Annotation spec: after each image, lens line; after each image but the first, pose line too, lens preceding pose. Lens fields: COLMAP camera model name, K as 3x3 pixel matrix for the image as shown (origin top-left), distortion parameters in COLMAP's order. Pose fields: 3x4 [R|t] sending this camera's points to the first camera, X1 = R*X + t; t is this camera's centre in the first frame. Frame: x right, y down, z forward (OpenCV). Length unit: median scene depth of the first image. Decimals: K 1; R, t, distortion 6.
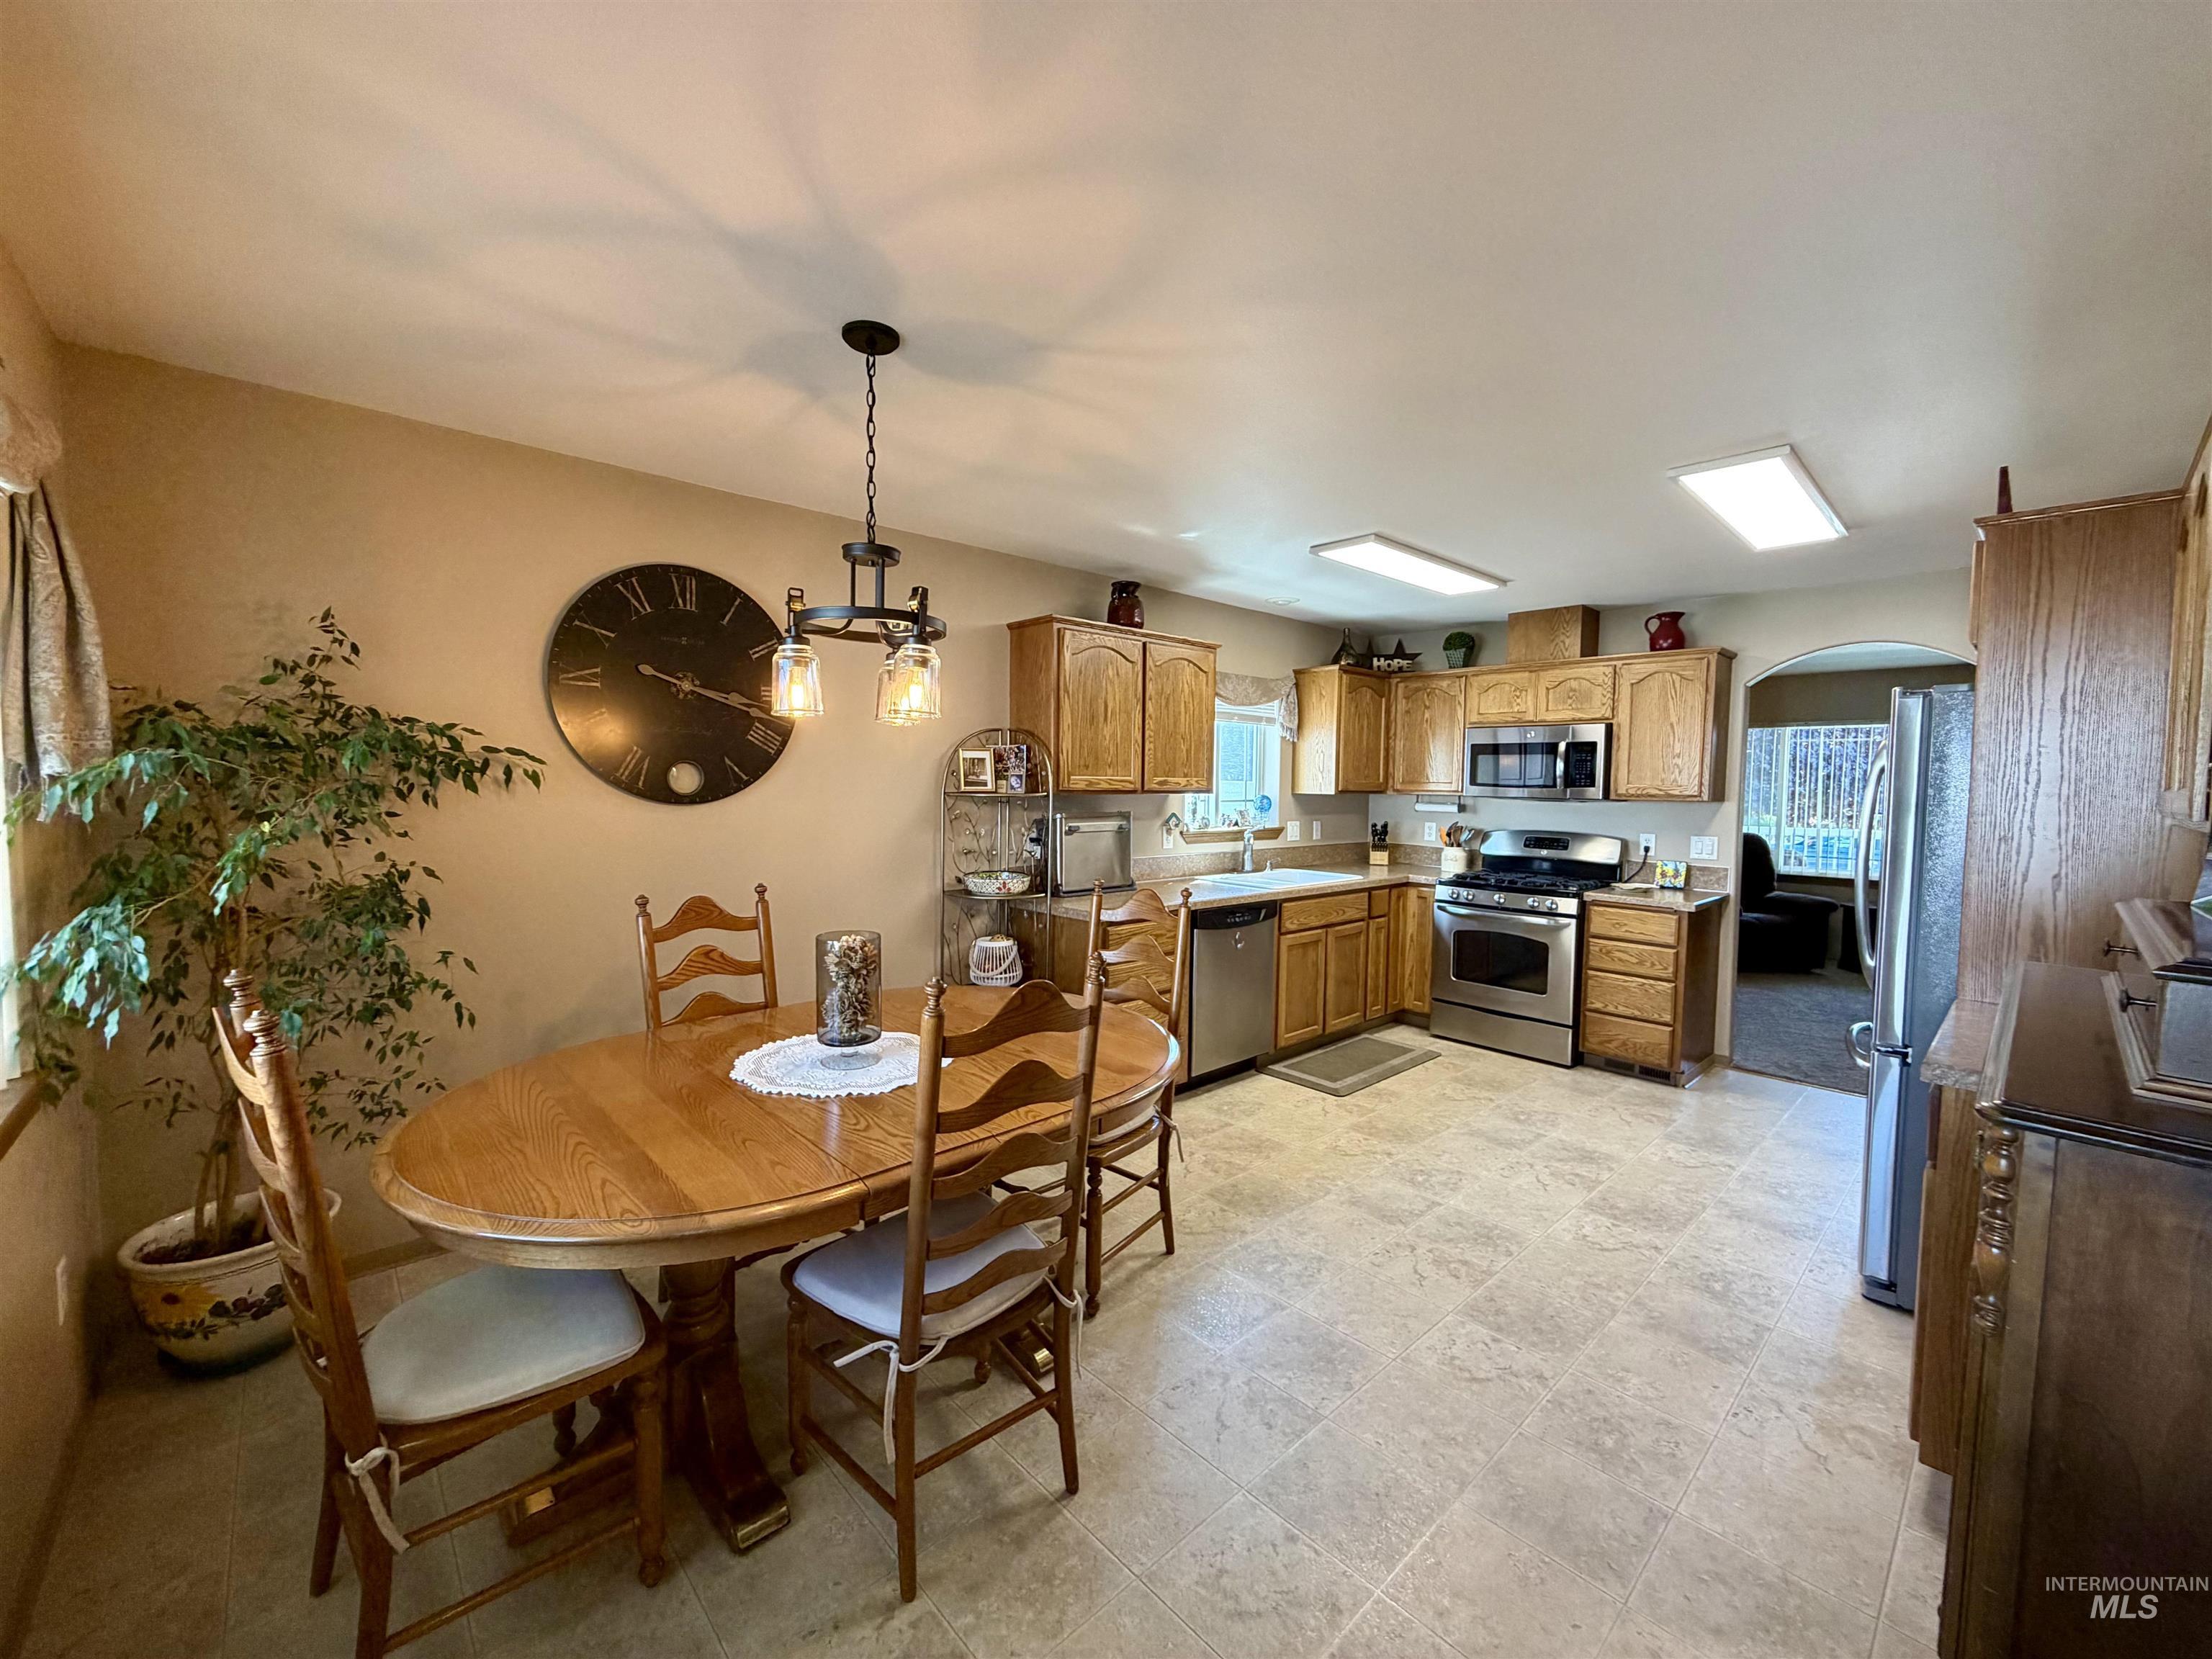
lens RADIAL K [[882.0, 0, 1094.6], [0, 882.0, 830.4], [0, 0, 1]] dist [-0.000746, 0.000361]
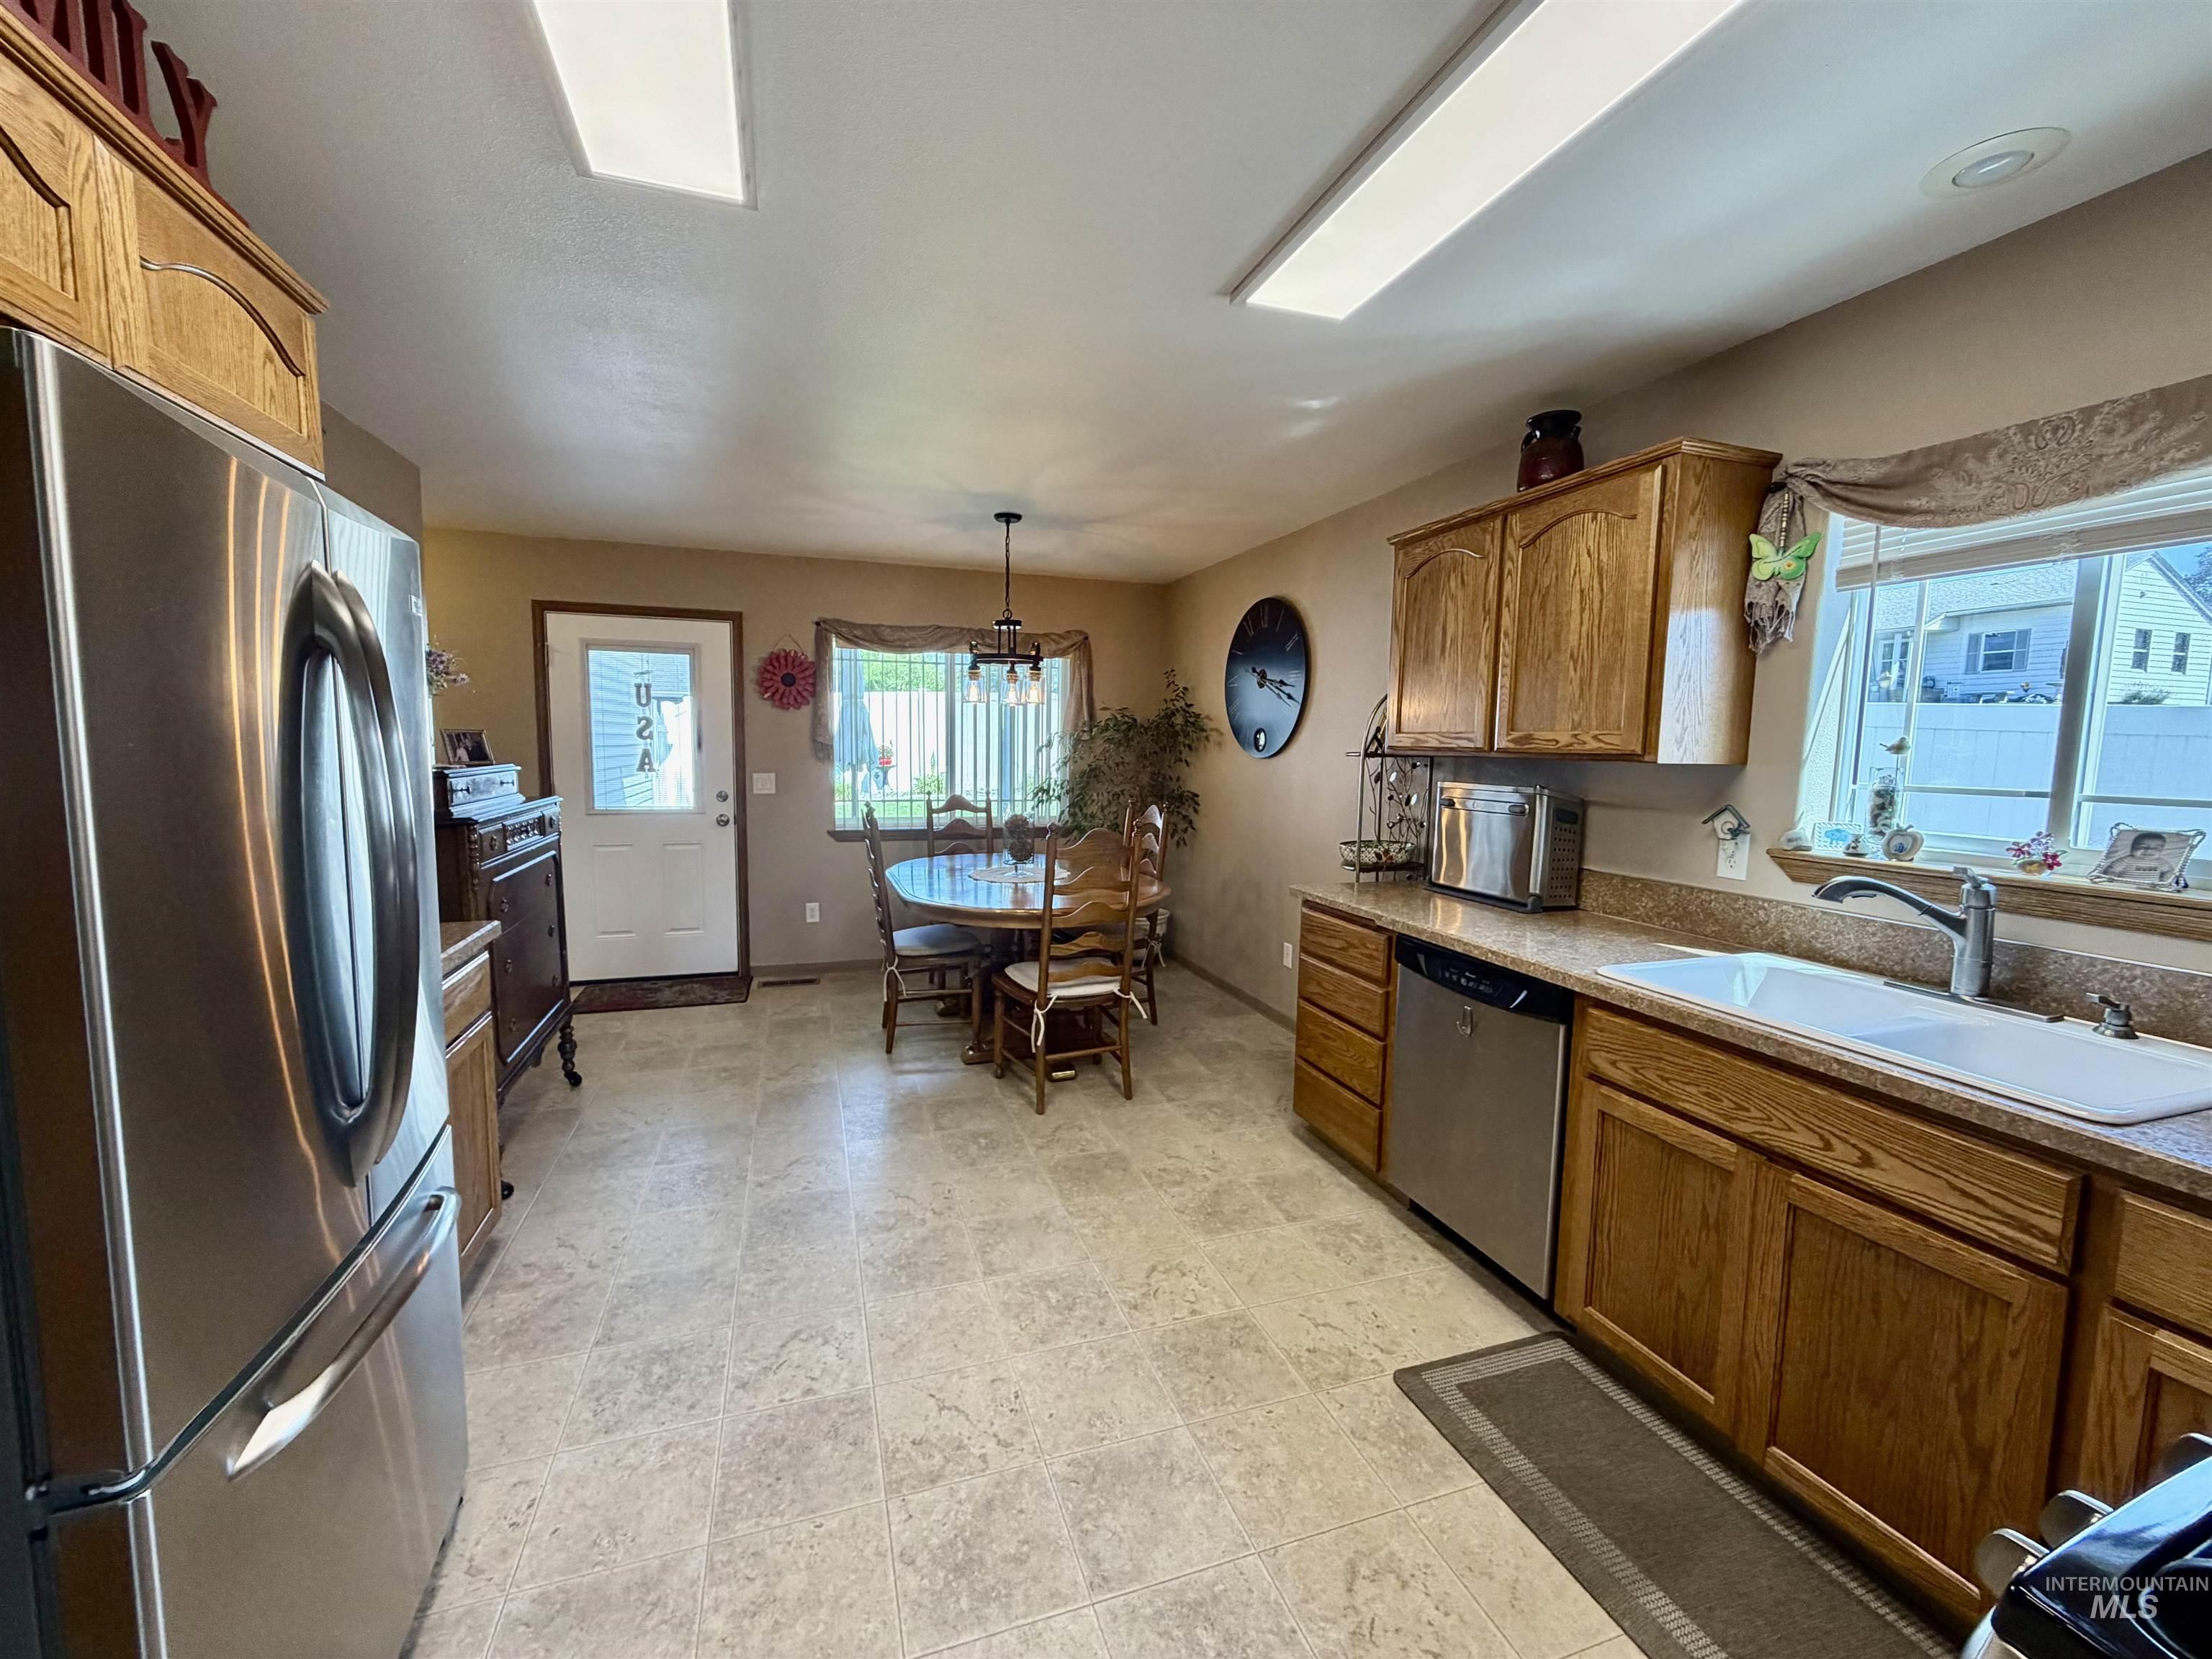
lens RADIAL K [[882.0, 0, 1096.7], [0, 882.0, 829.6], [0, 0, 1]] dist [-0.000746, 0.000361]
pose [[-0.405469, 0.071196, -0.911332, 0.678028], [-0.071944, 0.991384, 0.109459, -0.034738], [0.911273, 0.109947, -0.396853, 0.891132]]
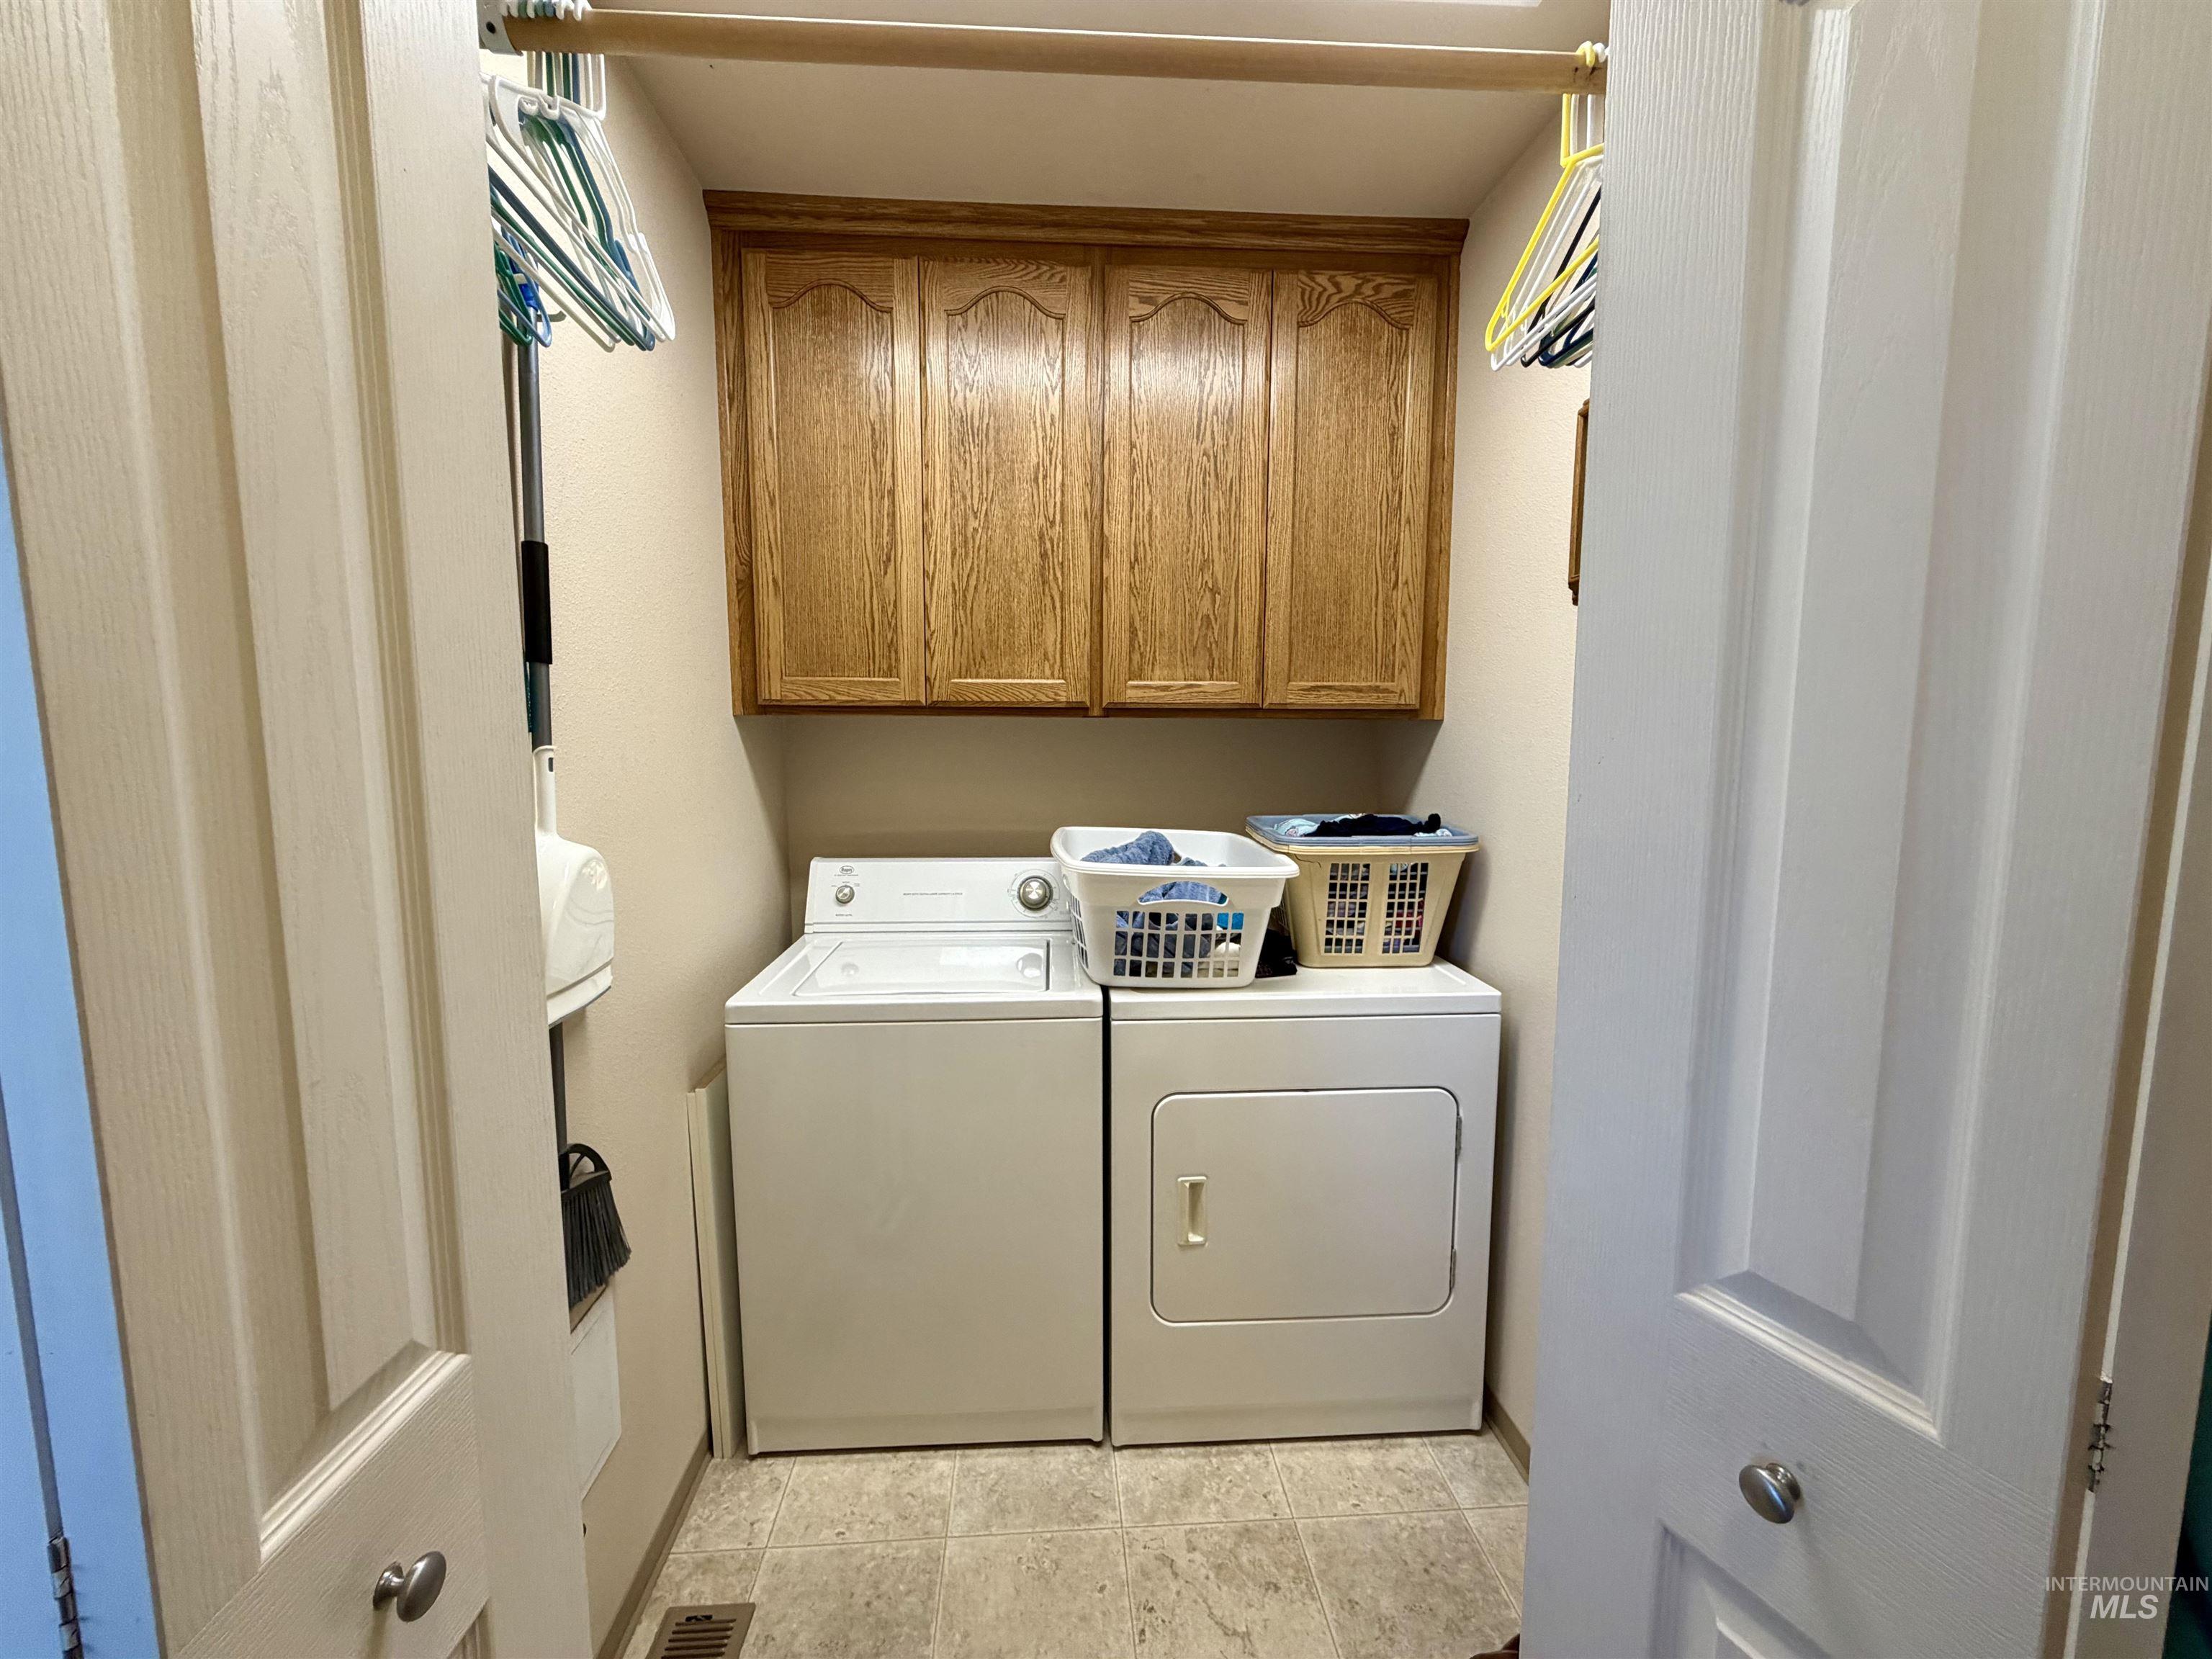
lens RADIAL K [[882.0, 0, 1099.7], [0, 882.0, 827.6], [0, 0, 1]] dist [-0.000746, 0.000361]
pose [[0.618014, -0.094534, 0.780462, 0.121394], [0.048123, 0.995431, 0.082465, -0.016278], [-0.784693, -0.013407, 0.619740, 0.554007]]
